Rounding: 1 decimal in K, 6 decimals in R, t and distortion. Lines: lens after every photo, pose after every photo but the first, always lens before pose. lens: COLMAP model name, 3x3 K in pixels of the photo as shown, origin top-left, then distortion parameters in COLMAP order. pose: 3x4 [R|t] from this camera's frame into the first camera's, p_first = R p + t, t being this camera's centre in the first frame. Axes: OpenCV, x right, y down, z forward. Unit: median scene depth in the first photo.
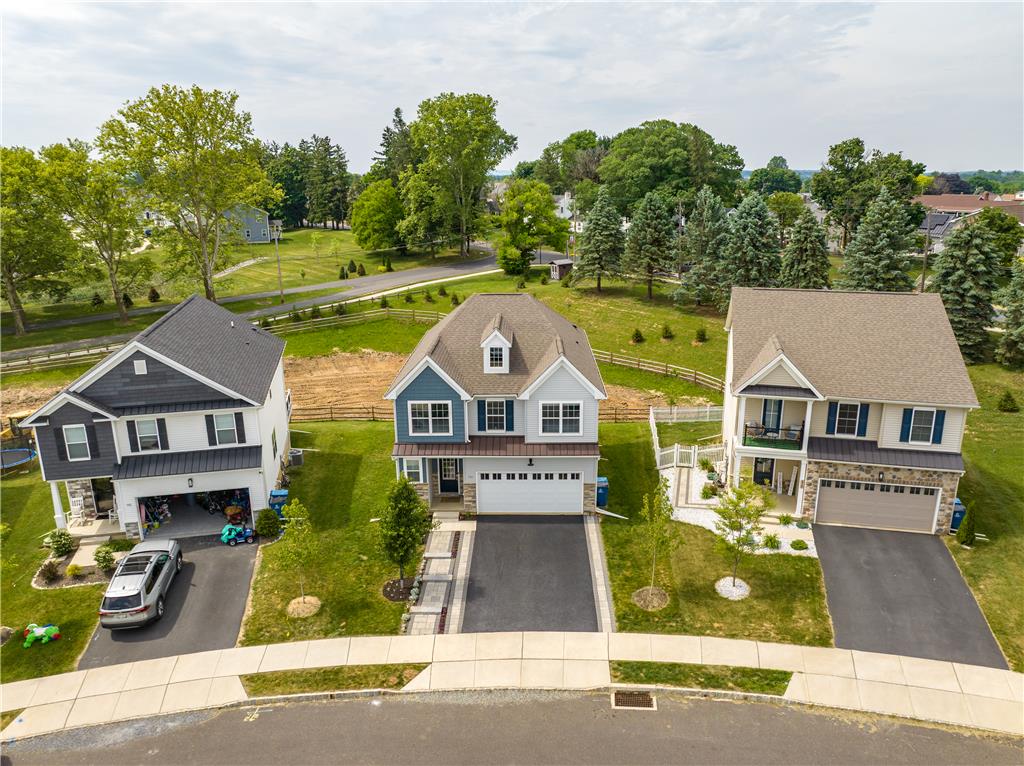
lens RADIAL K [[718.3, 0, 515.9], [0, 718.3, 381.2], [0, 0, 1]] dist [-0.036209, -0.001822]
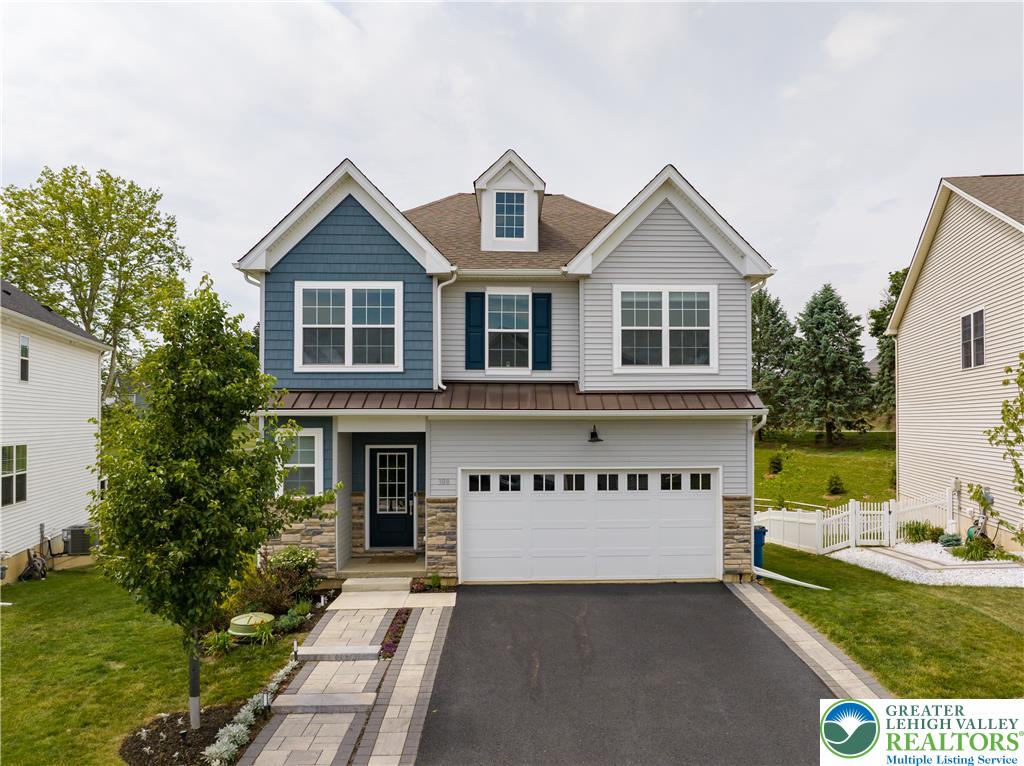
lens RADIAL K [[784.2, 0, 554.7], [0, 784.2, 411.9], [0, 0, 1]] dist [-0.039111, 0.005560]
pose [[0.997432, 0.009085, 0.071047, -0.033266], [0.011386, 0.959197, -0.282509, 0.222913], [-0.070714, 0.282593, 0.956630, 0.573602]]
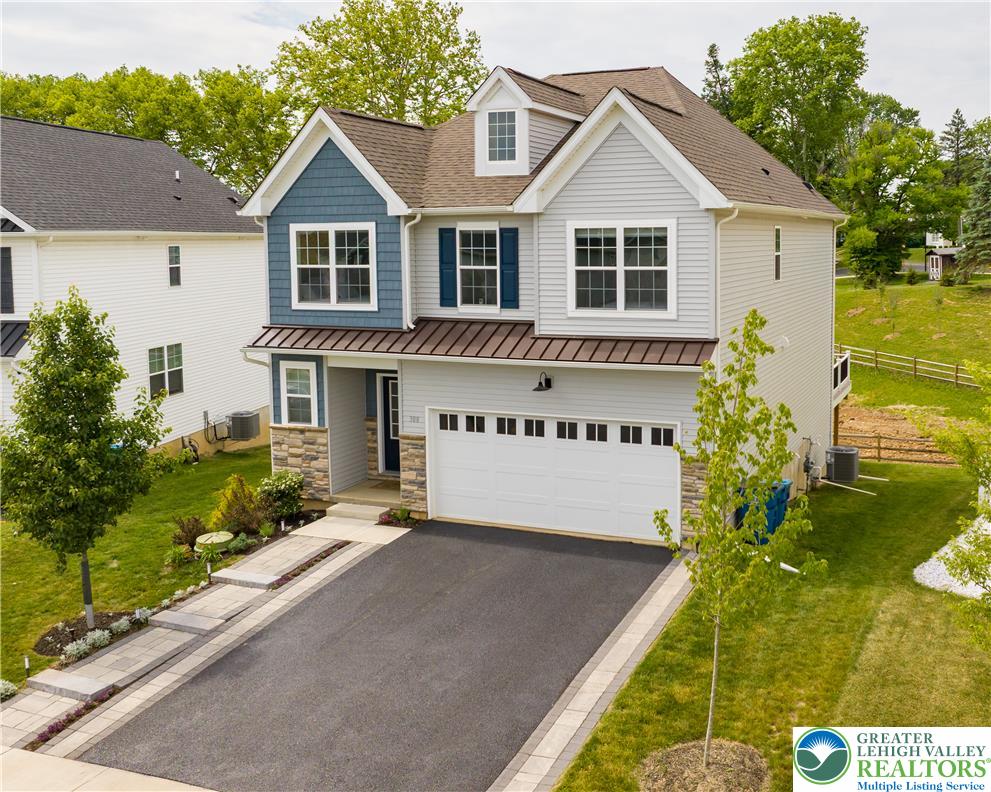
lens RADIAL K [[1005.7, 0, 582.1], [0, 1005.7, 323.6], [0, 0, 1]] dist [-0.051123, 0.011840]
pose [[0.934551, 0.032382, -0.354353, 0.229119], [-0.097297, 0.981154, -0.166945, 0.168122], [0.342268, 0.190496, 0.920089, 0.503437]]
